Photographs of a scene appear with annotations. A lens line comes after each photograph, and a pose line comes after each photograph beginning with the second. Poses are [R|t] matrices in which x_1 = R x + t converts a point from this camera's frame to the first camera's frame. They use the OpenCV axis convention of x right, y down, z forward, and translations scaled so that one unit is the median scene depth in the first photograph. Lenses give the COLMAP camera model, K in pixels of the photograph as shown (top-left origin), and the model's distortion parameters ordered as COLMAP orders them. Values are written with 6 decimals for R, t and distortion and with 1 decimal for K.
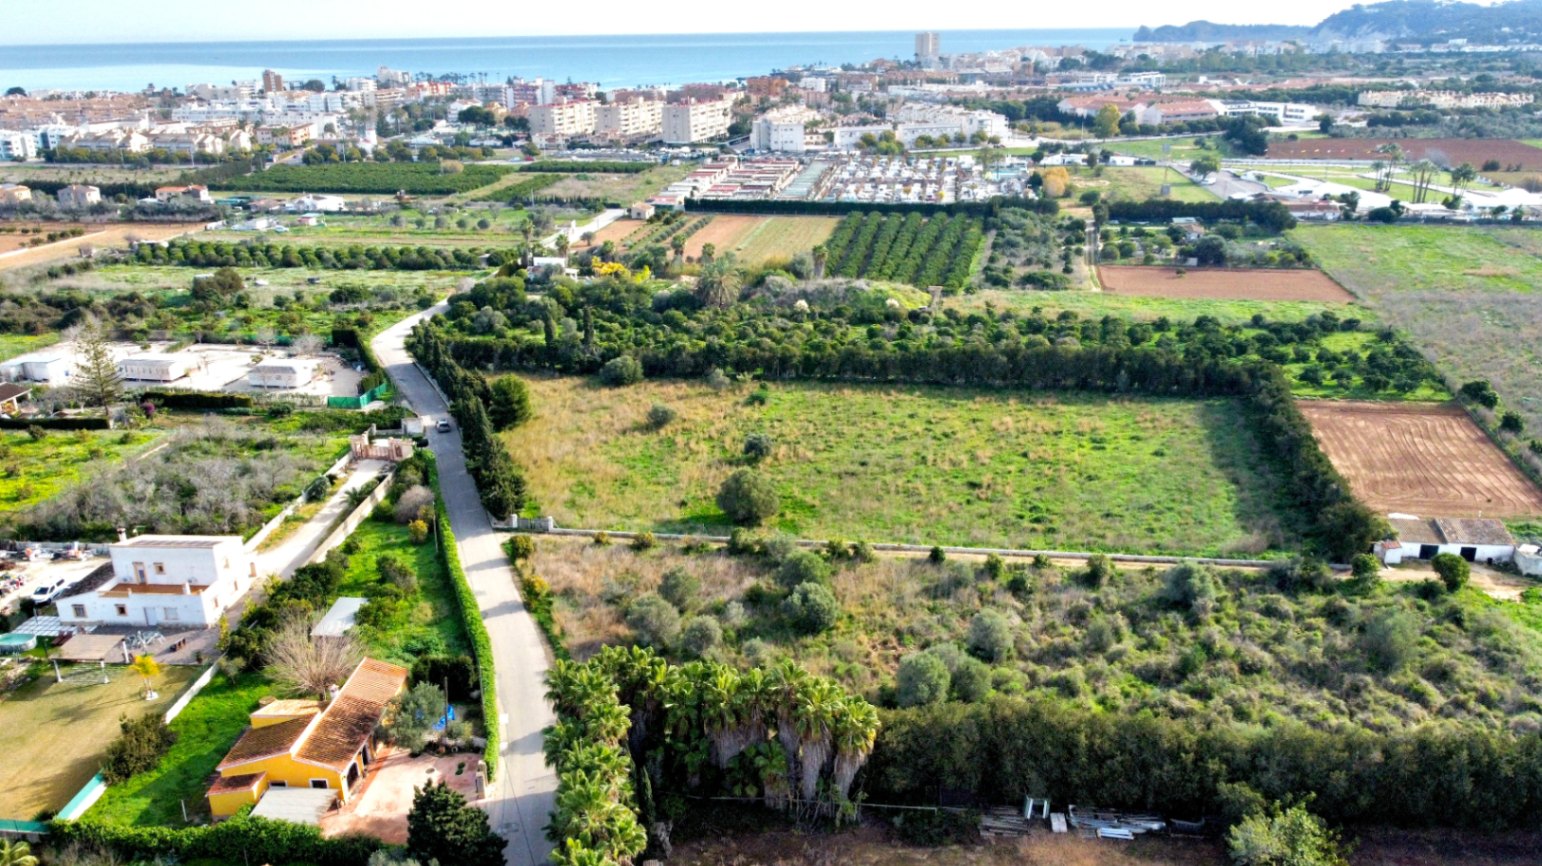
lens RADIAL K [[1157.6, 0, 769.5], [0, 1157.6, 433.4], [0, 0, 1]] dist [0.002218, 0.000377]
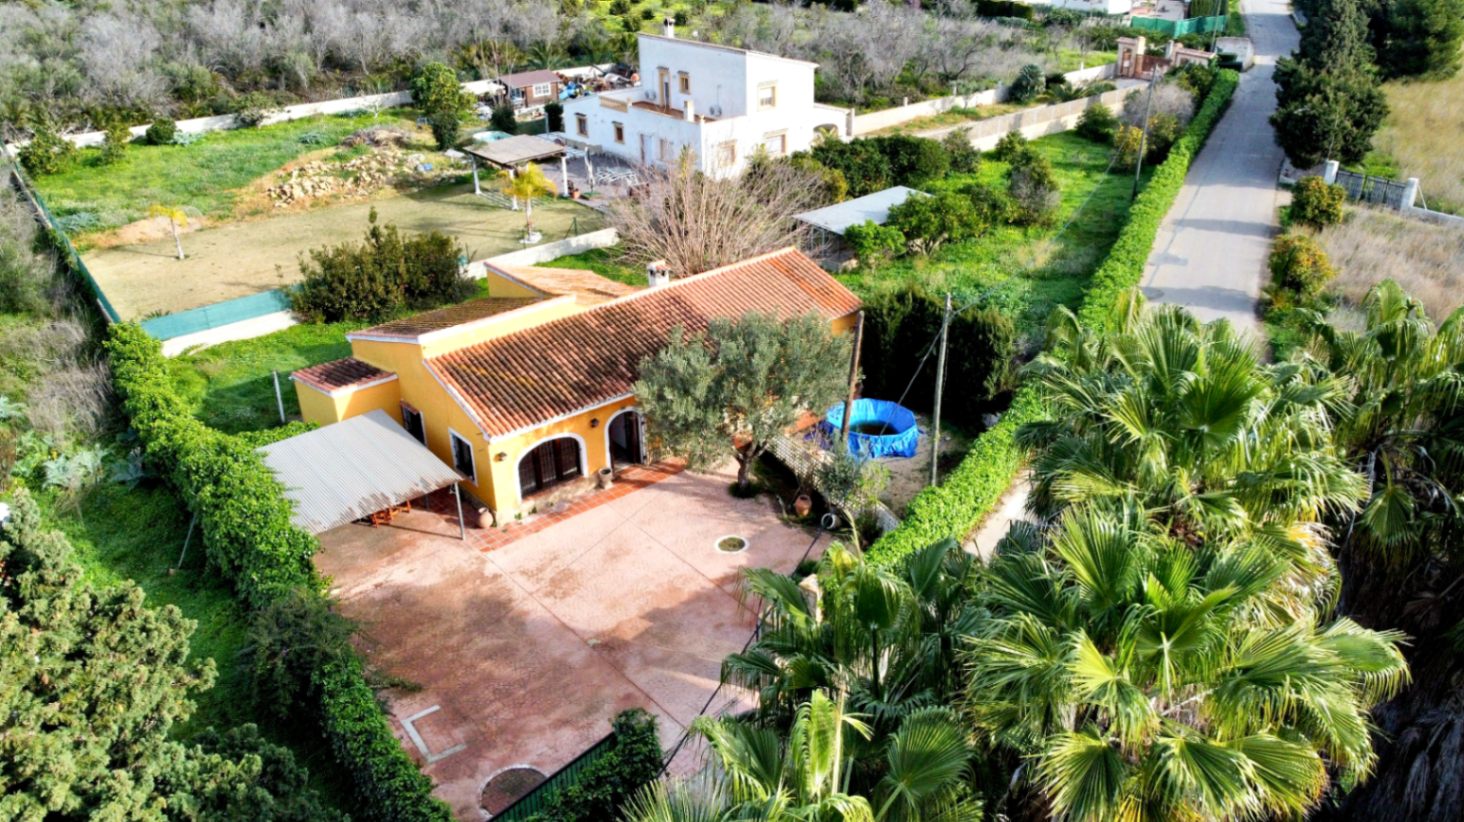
lens RADIAL K [[1099.0, 0, 731.8], [0, 1099.0, 412.7], [0, 0, 1]] dist [0.002218, 0.000377]
pose [[0.676675, 0.329724, -0.658326, -0.079353], [-0.230618, 0.944046, 0.235782, 0.159071], [0.699233, -0.007725, 0.714852, 0.690082]]
